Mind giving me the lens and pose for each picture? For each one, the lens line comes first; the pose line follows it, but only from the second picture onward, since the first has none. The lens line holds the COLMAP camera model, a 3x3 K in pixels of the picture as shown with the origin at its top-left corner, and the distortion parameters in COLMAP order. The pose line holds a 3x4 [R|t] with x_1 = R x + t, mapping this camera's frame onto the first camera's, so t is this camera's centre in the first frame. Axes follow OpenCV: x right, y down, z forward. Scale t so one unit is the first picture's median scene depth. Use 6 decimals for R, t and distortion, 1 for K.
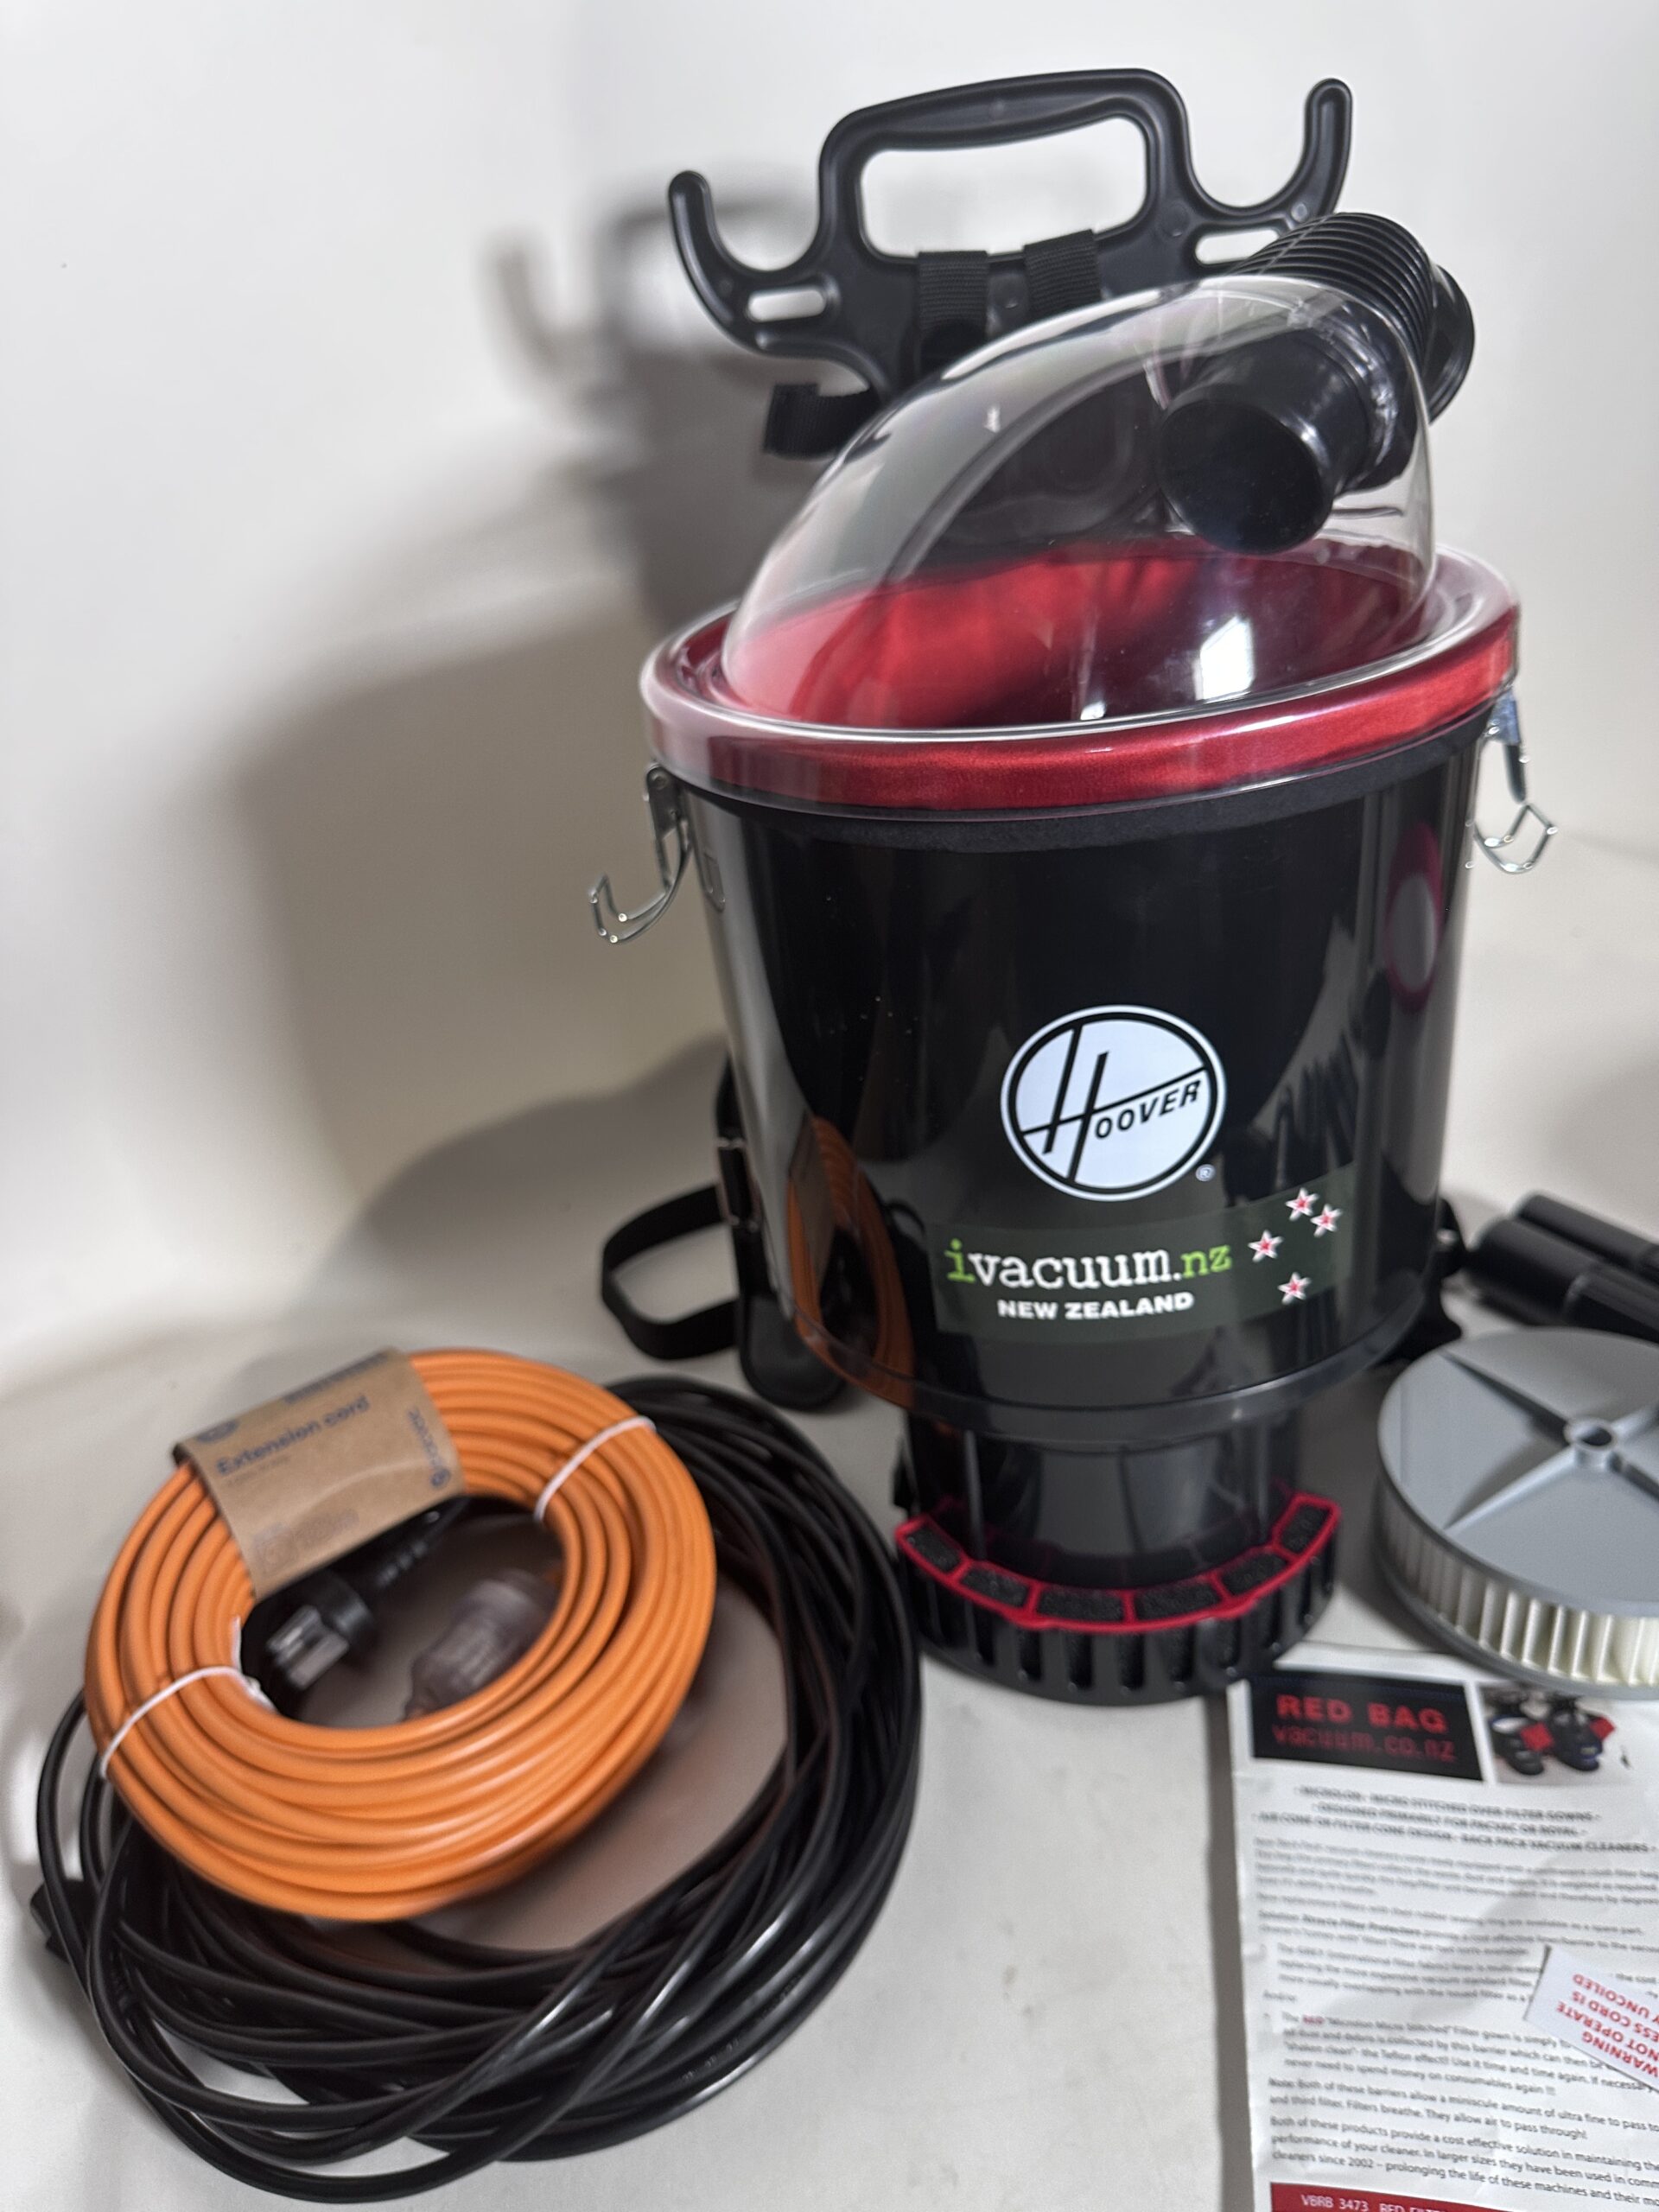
lens RADIAL K [[1569.2, 0, 793.8], [0, 1569.2, 1068.4], [0, 0, 1]] dist [0.093356, -0.162975]
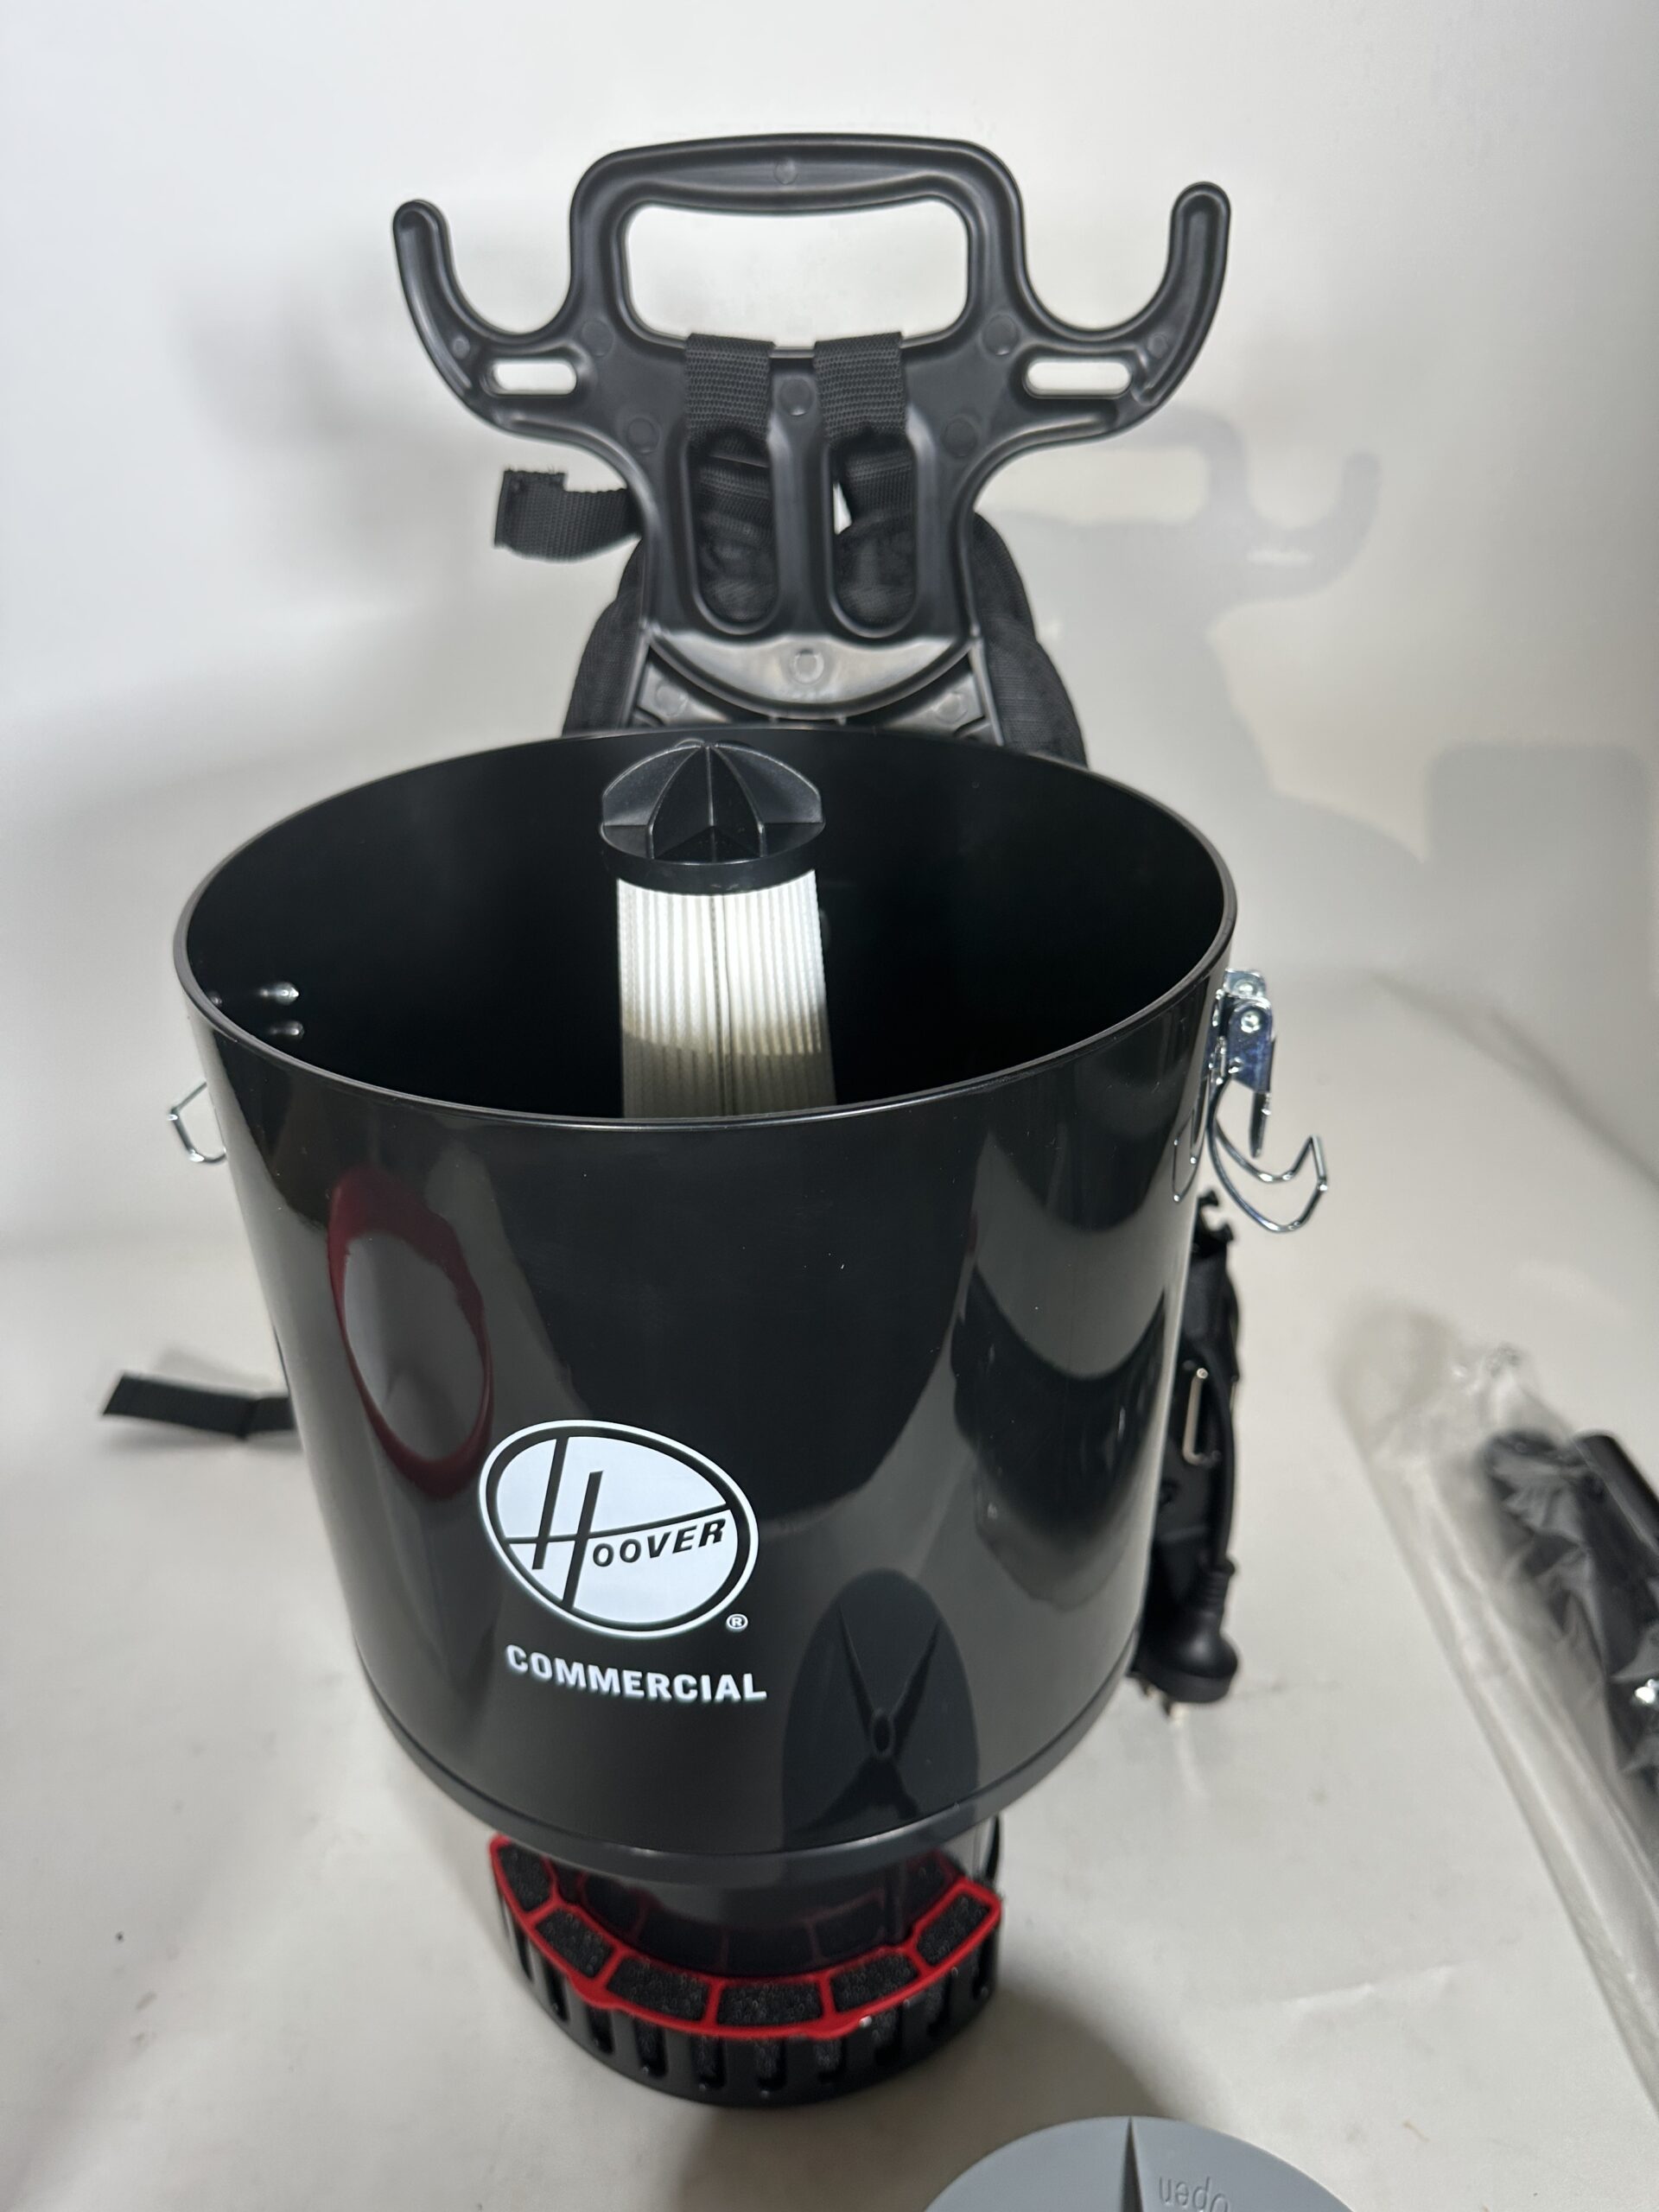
lens RADIAL K [[1577.9, 0, 829.5], [0, 1577.9, 1106.0], [0, 0, 1]] dist [0.038193, -0.135297]
pose [[0.989587, 0.139724, -0.034566, 0.285466], [-0.137915, 0.989174, 0.050143, -0.219156], [0.041198, -0.044854, 0.998144, 0.233666]]
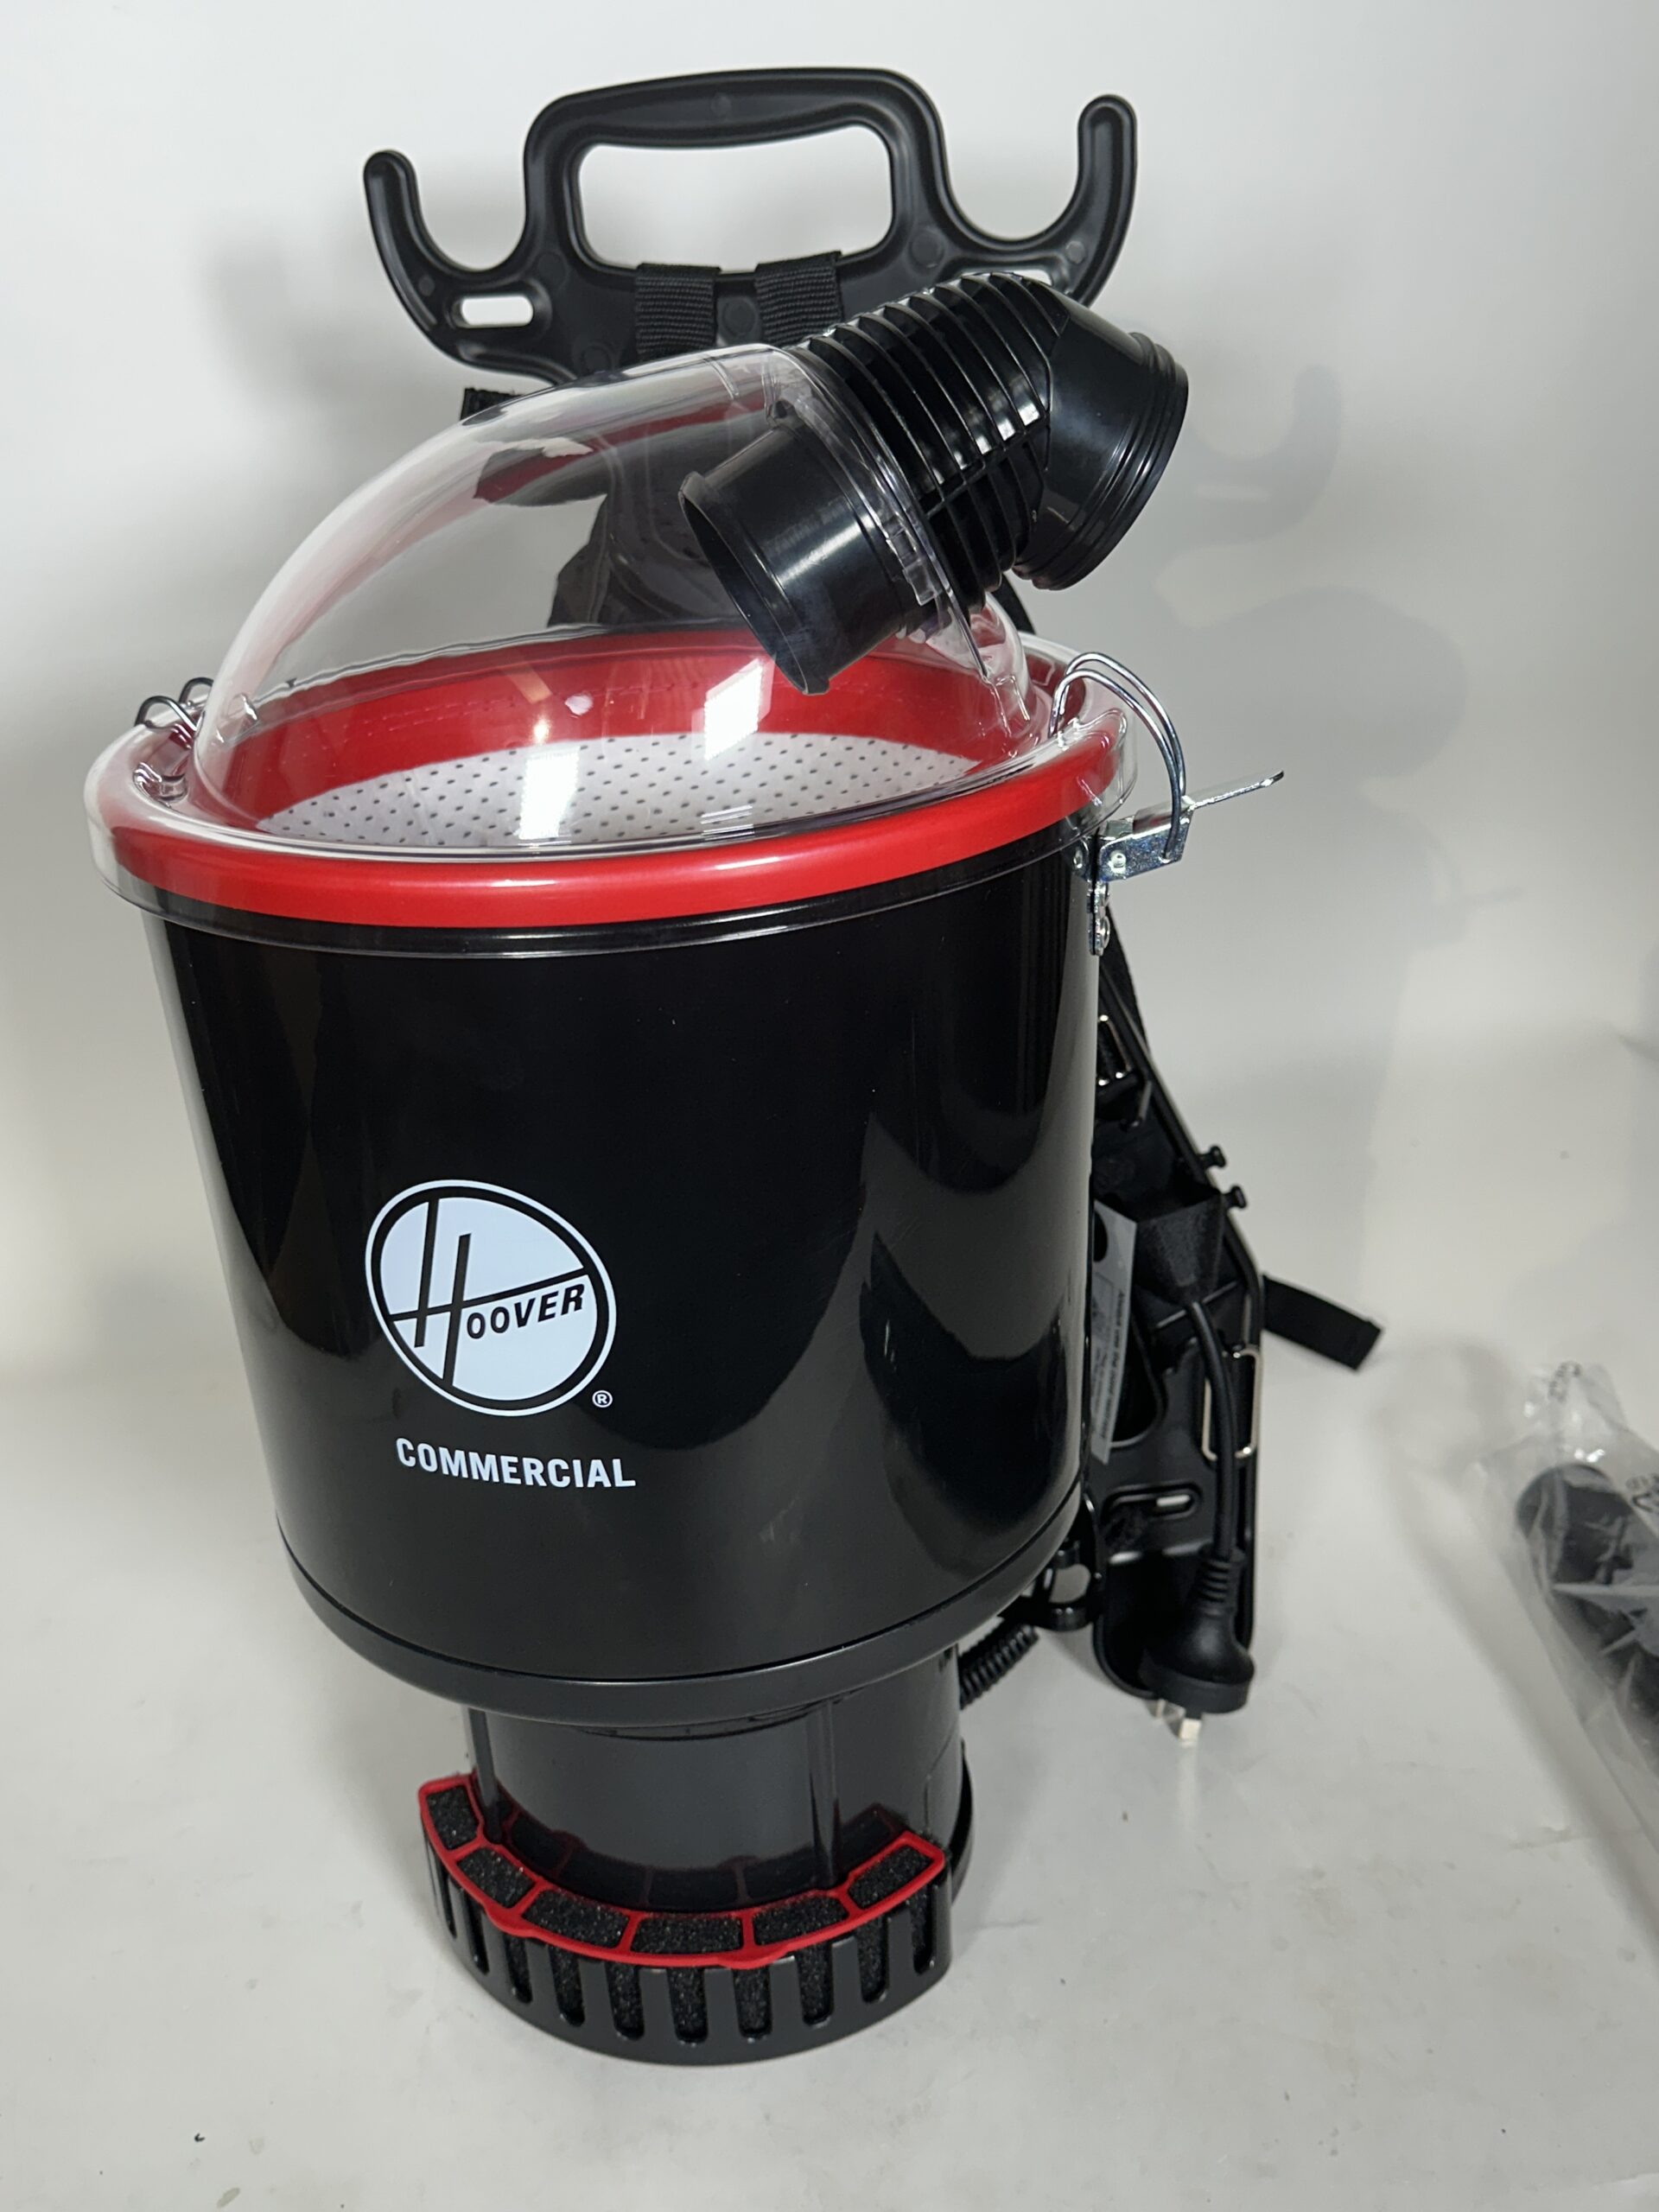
lens RADIAL K [[1970.4, 0, 829.5], [0, 1970.4, 1106.0], [0, 0, 1]] dist [0.159285, -0.434951]
pose [[0.979539, 0.138110, -0.146384, 0.486482], [-0.144691, 0.988849, -0.035254, -0.062572], [0.139883, 0.055713, 0.988599, -0.007012]]
